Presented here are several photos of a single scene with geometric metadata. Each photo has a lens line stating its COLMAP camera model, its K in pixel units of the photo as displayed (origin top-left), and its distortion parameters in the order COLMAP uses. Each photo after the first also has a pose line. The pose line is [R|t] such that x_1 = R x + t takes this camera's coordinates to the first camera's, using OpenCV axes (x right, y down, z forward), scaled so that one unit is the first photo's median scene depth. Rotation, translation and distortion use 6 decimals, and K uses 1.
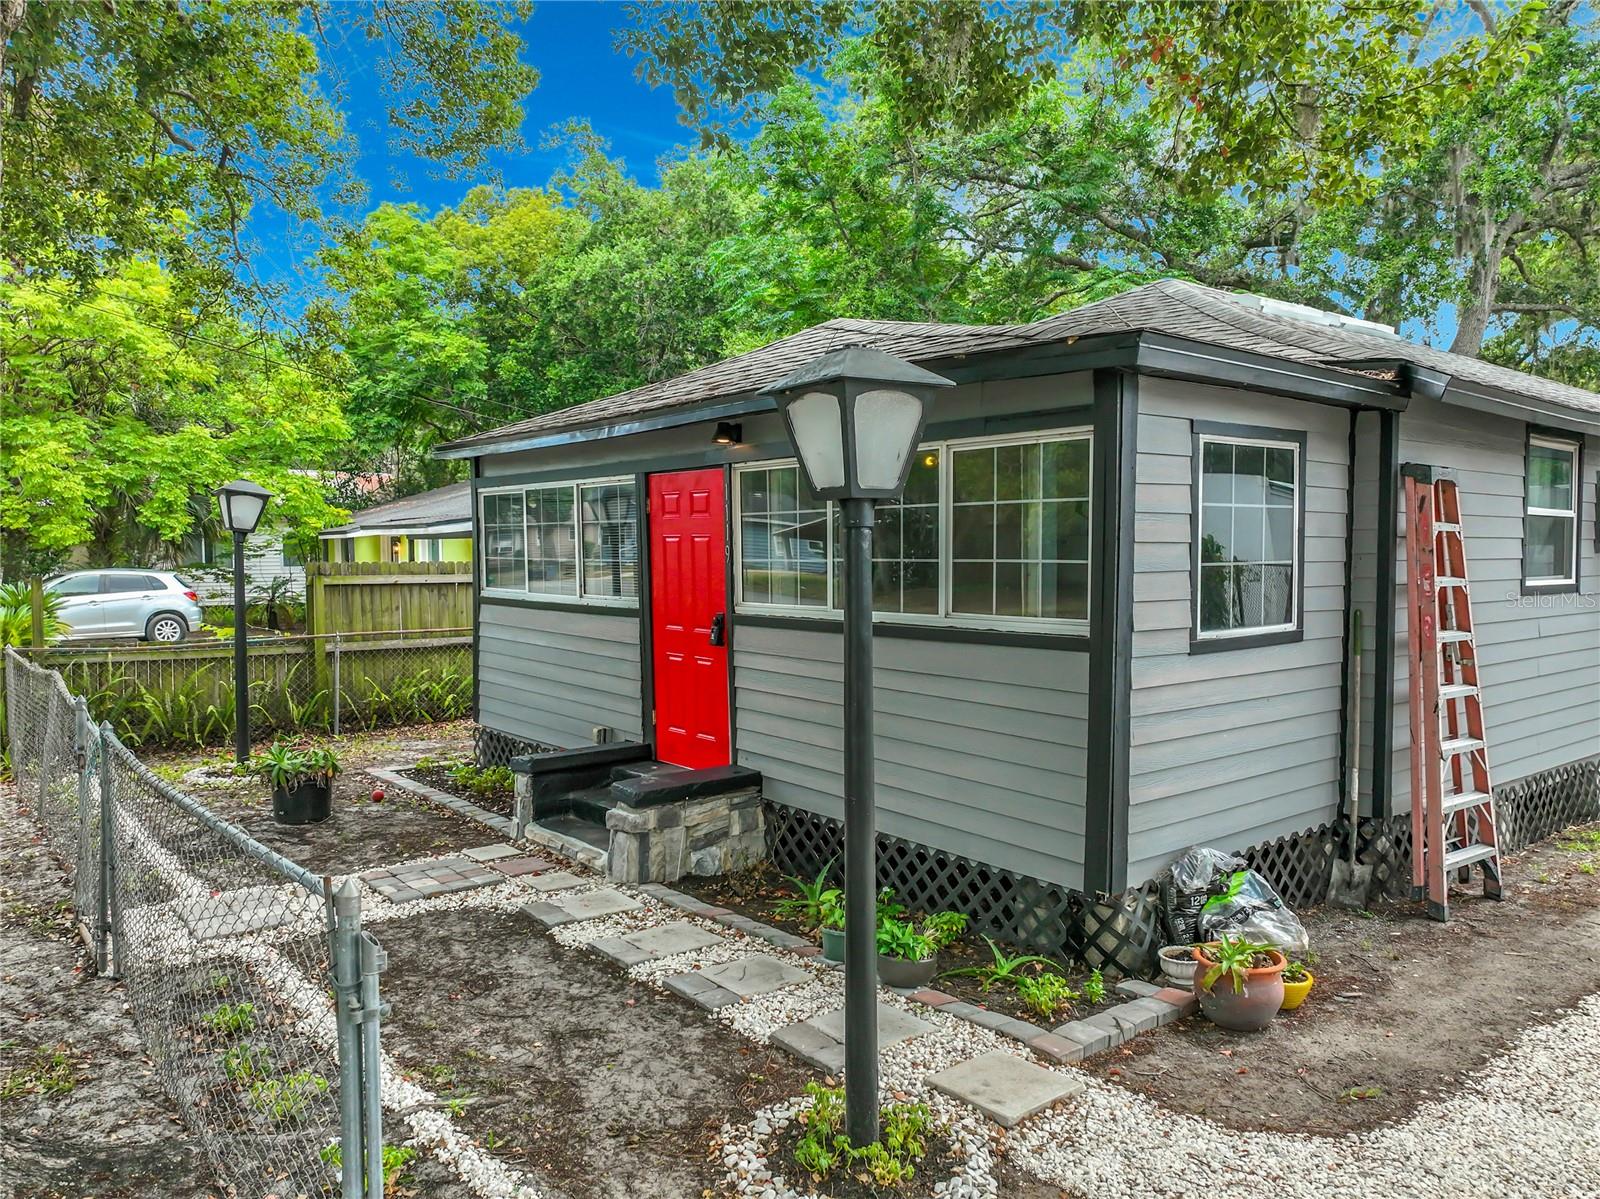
lens RADIAL K [[1171.4, 0, 803.0], [0, 1171.4, 638.0], [0, 0, 1]] dist [-0.000180, 0.001675]
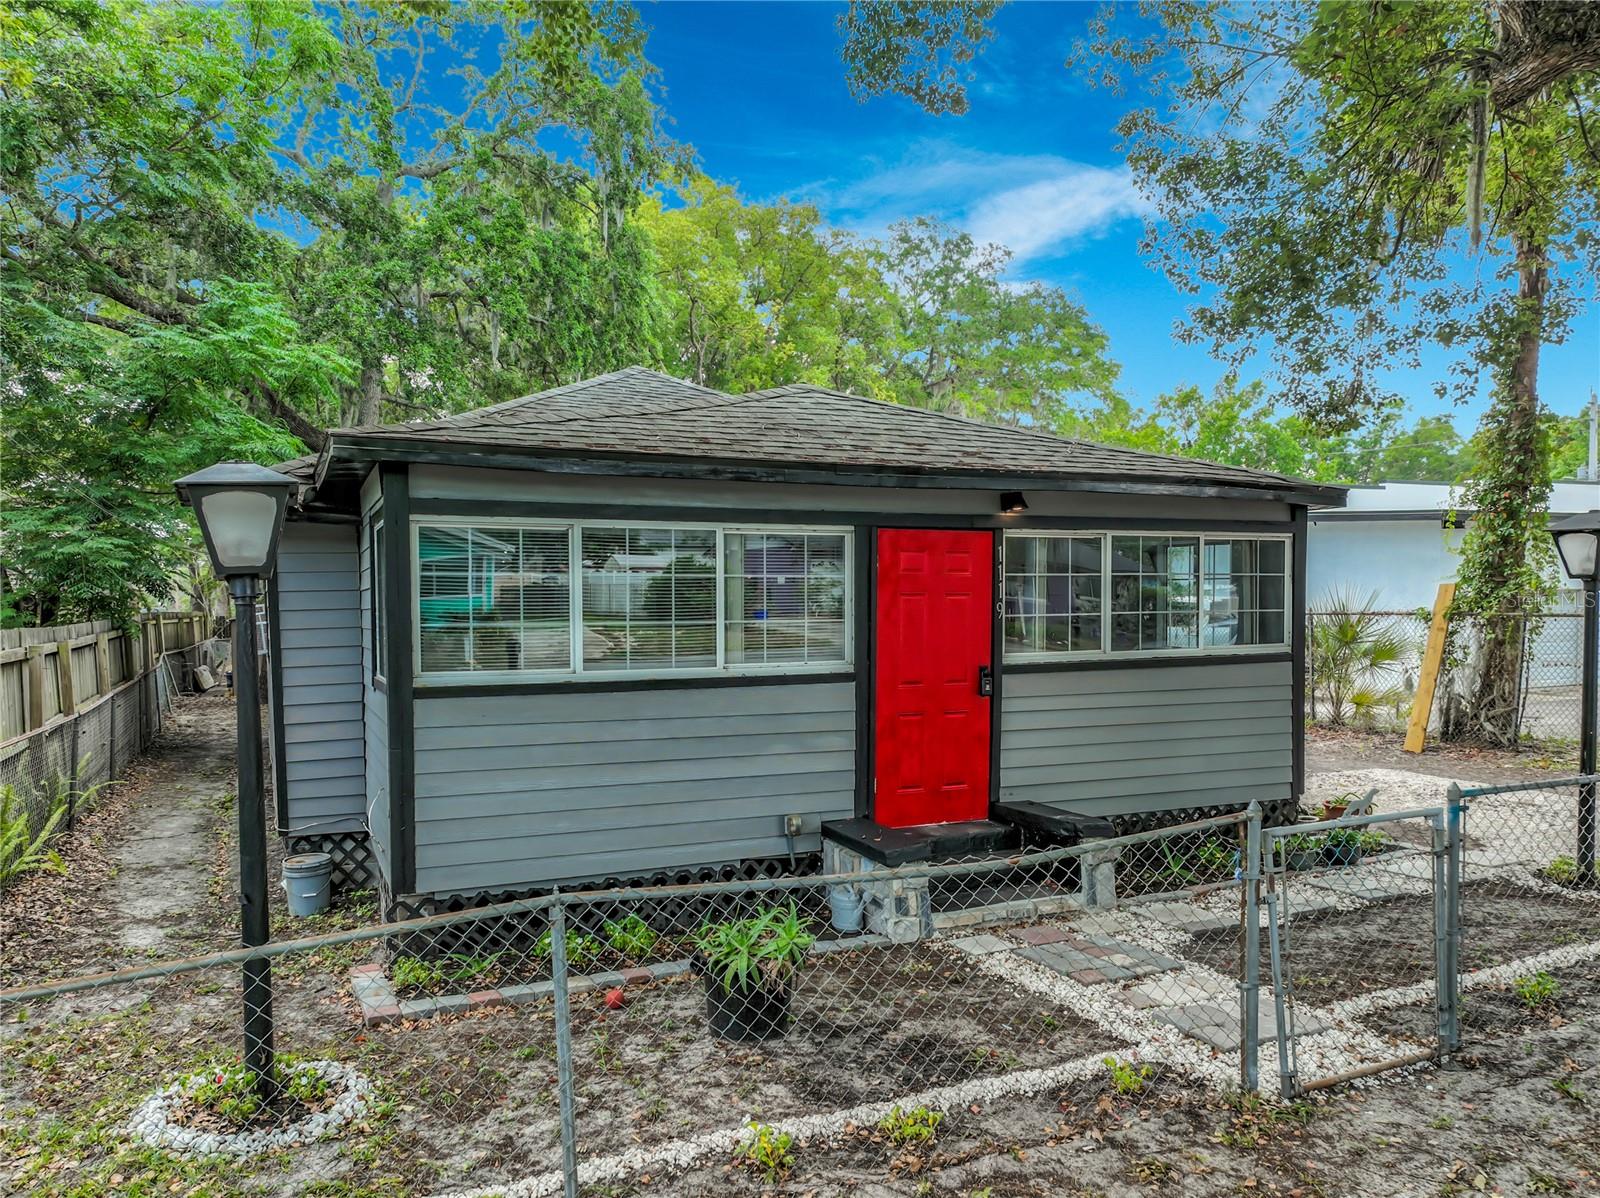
lens RADIAL K [[1171.4, 0, 803.0], [0, 1171.4, 637.5], [0, 0, 1]] dist [-0.000180, 0.001675]
pose [[0.235884, -0.026316, 0.971425, -1.193685], [0.084909, 0.996368, 0.006373, -0.069303], [-0.968065, 0.080980, 0.237262, 0.927011]]
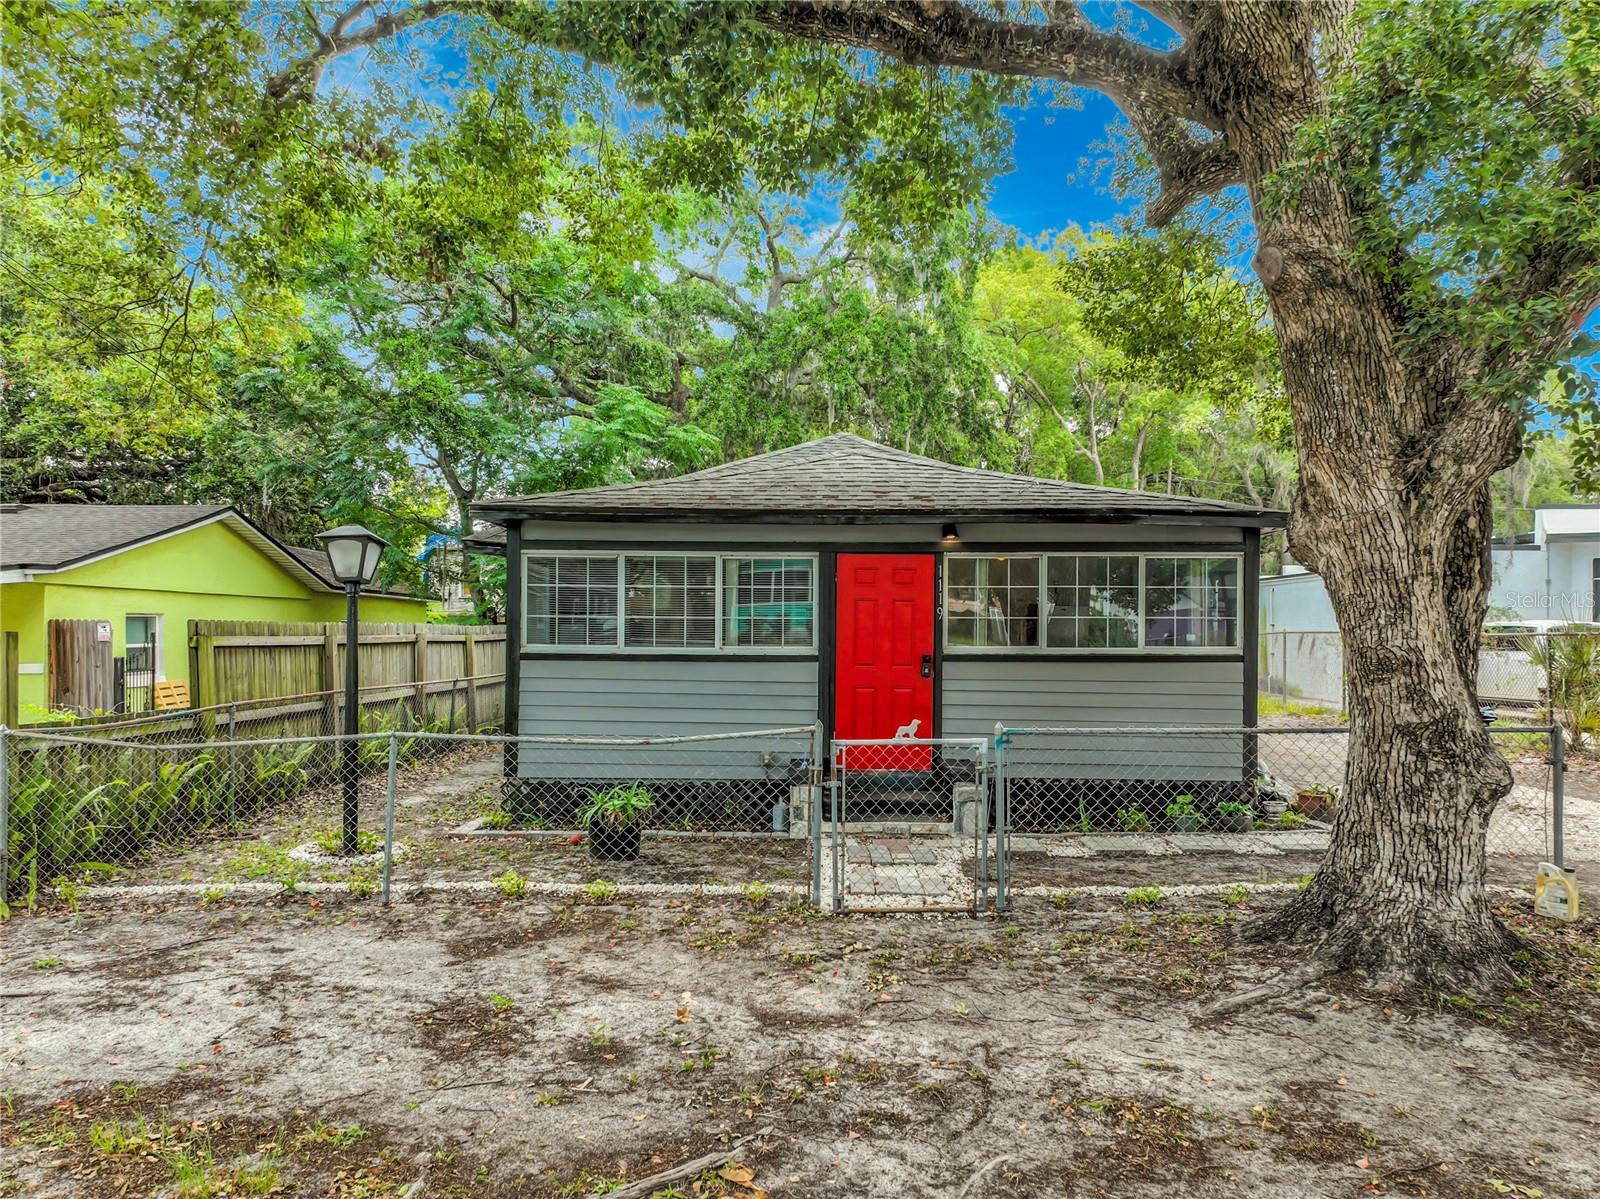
lens RADIAL K [[1111.9, 0, 803.1], [0, 1111.9, 624.6], [0, 0, 1]] dist [0.022361, -0.000708]
pose [[0.629112, 0.012536, 0.777214, -1.272405], [0.053698, 0.996780, -0.059543, 0.016799], [-0.775458, 0.079194, 0.626413, 0.259682]]
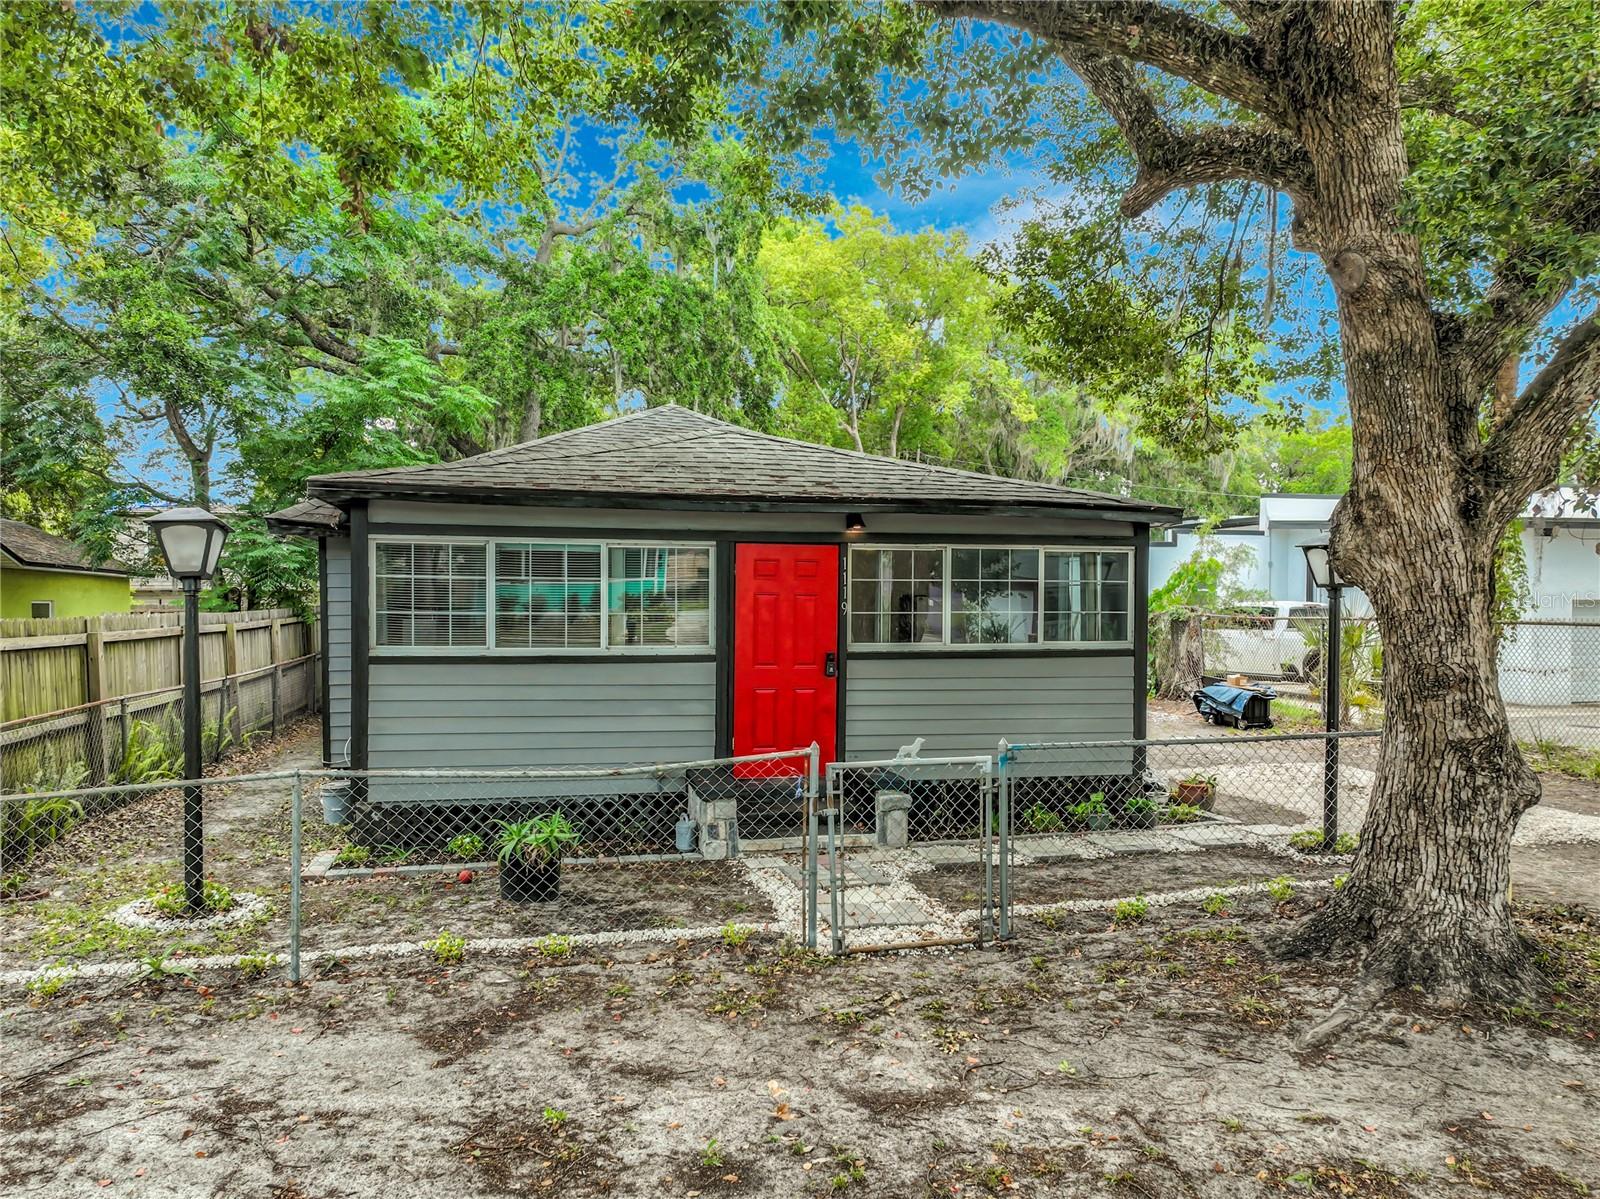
lens RADIAL K [[1140.8, 0, 796.3], [0, 1140.8, 623.2], [0, 0, 1]] dist [-0.005711, 0.011040]
pose [[0.422438, -0.009825, 0.906339, -1.318495], [0.066273, 0.997600, -0.020075, -0.031145], [-0.903966, 0.068547, 0.422075, 0.489083]]
